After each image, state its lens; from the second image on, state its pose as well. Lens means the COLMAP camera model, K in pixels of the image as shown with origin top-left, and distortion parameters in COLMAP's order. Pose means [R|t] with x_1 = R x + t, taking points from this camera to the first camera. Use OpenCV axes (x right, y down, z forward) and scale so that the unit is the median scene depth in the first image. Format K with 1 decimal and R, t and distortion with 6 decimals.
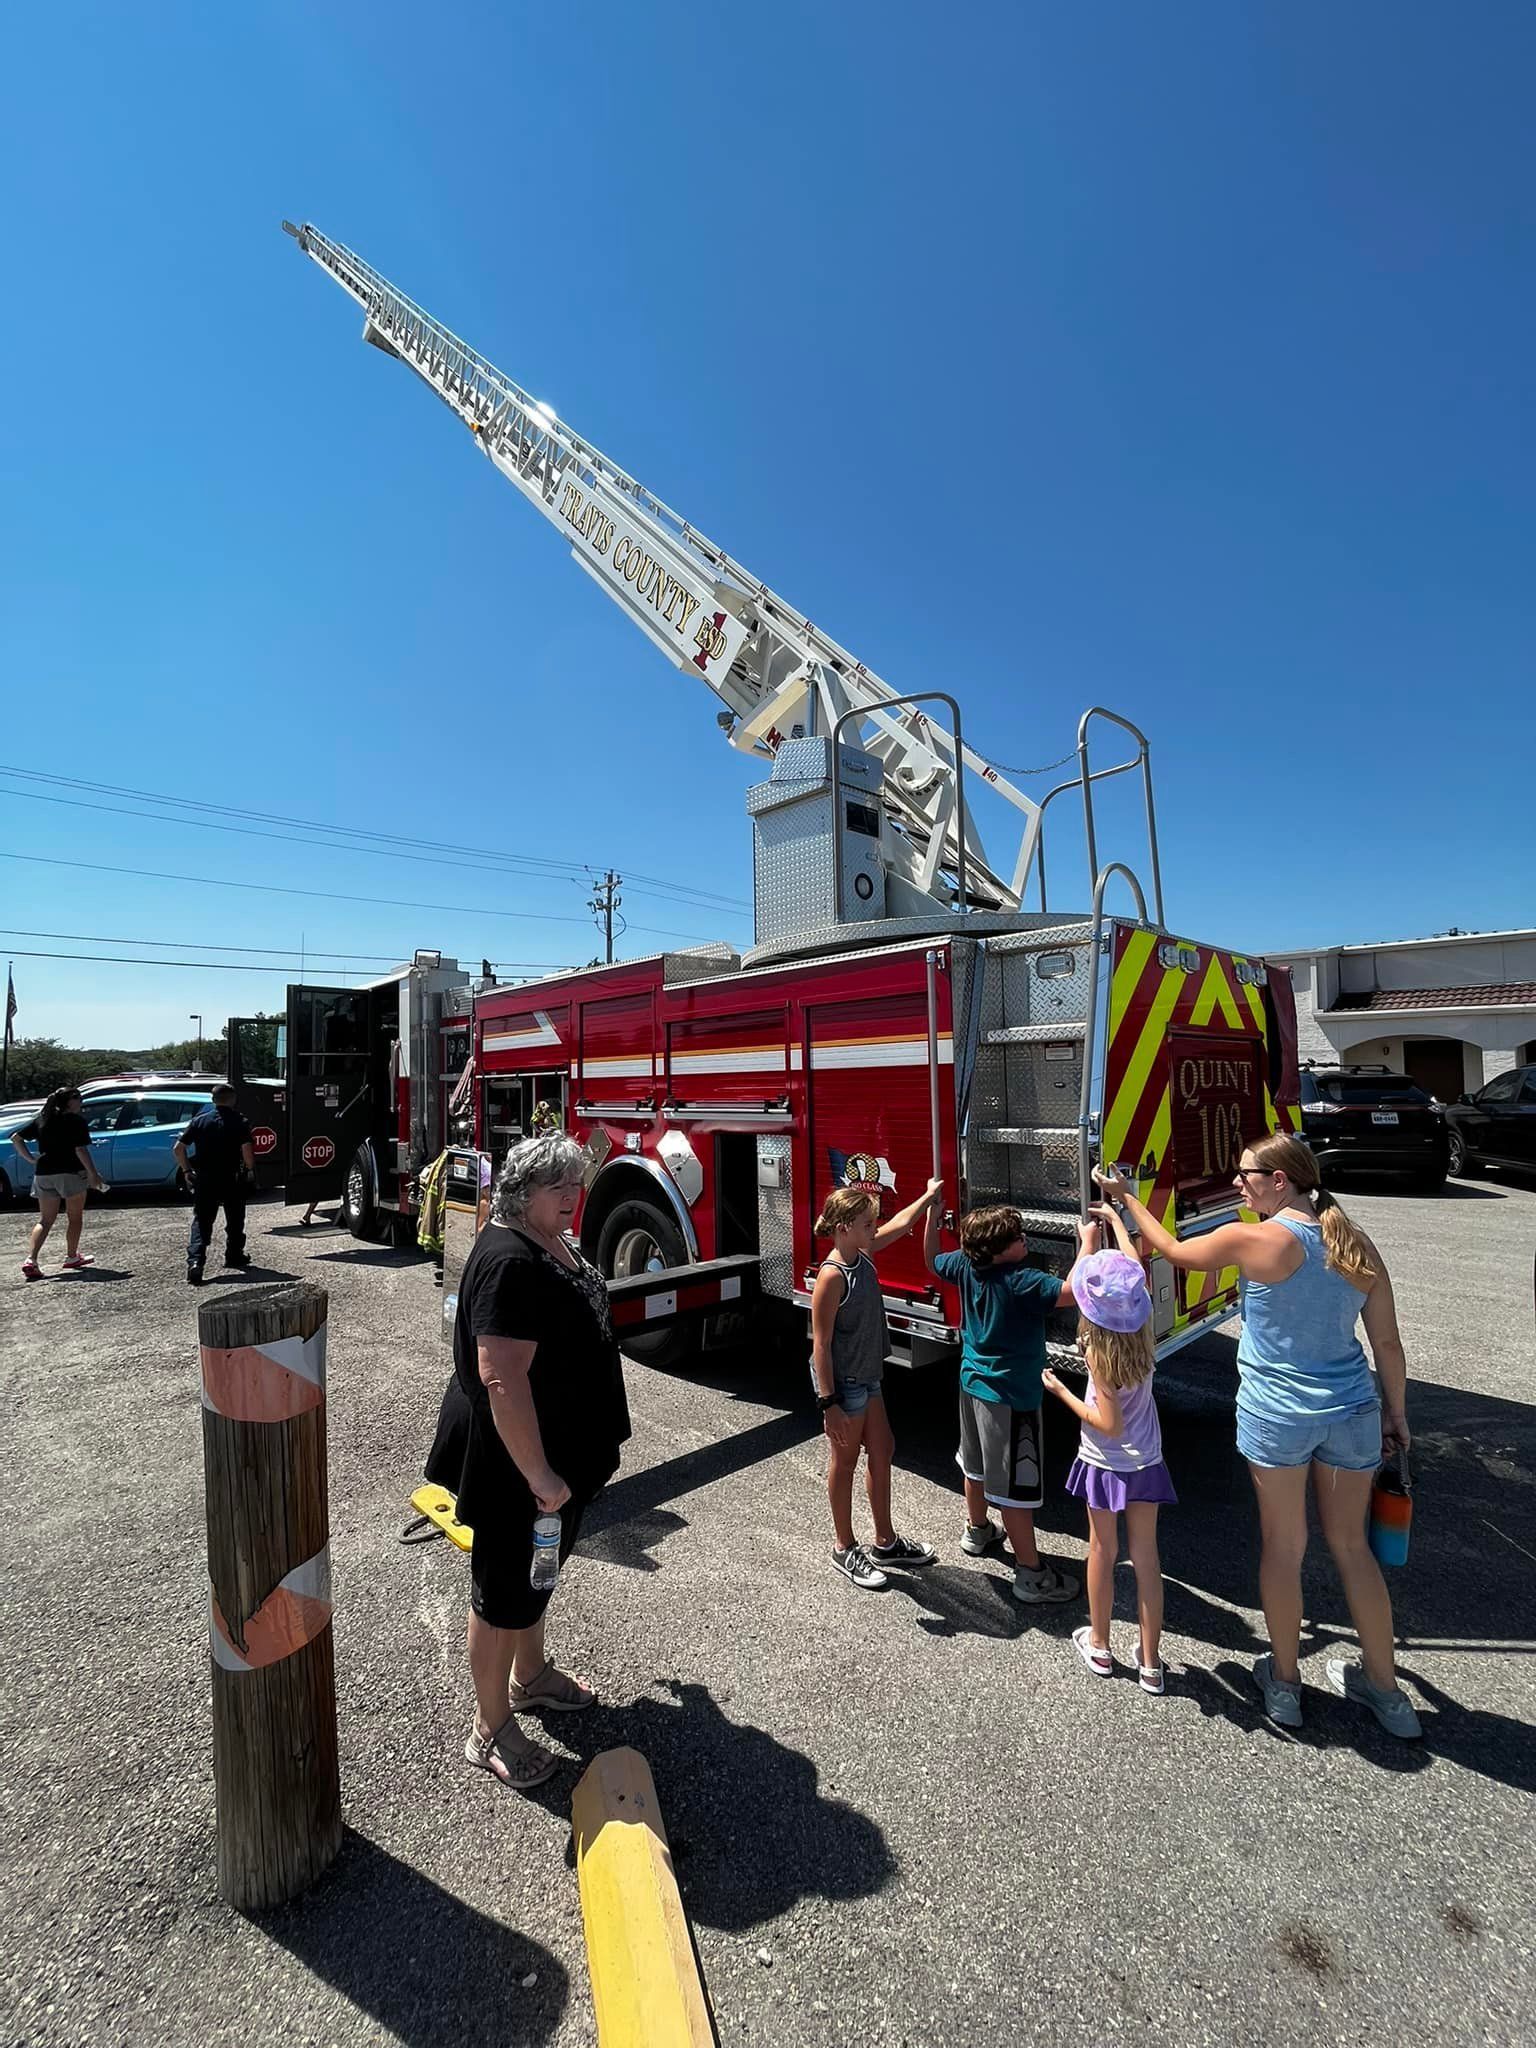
lens RADIAL K [[830.9, 0, 768.0], [0, 830.9, 1024.0], [0, 0, 1]] dist [-0.000032, -0.000002]
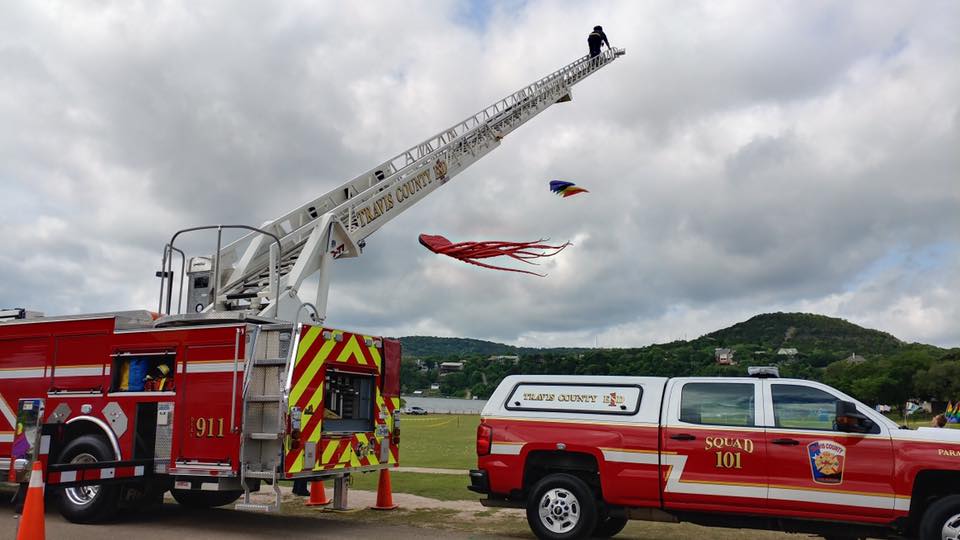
lens RADIAL K [[826.5, 0, 480.0], [0, 826.5, 270.0], [0, 0, 1]] dist [-0.003283, -0.000891]
pose [[0.925968, 0.093421, 0.365863, -0.066223], [-0.052871, 0.991444, -0.119348, 0.002282], [-0.373882, 0.091169, 0.922985, -1.583593]]
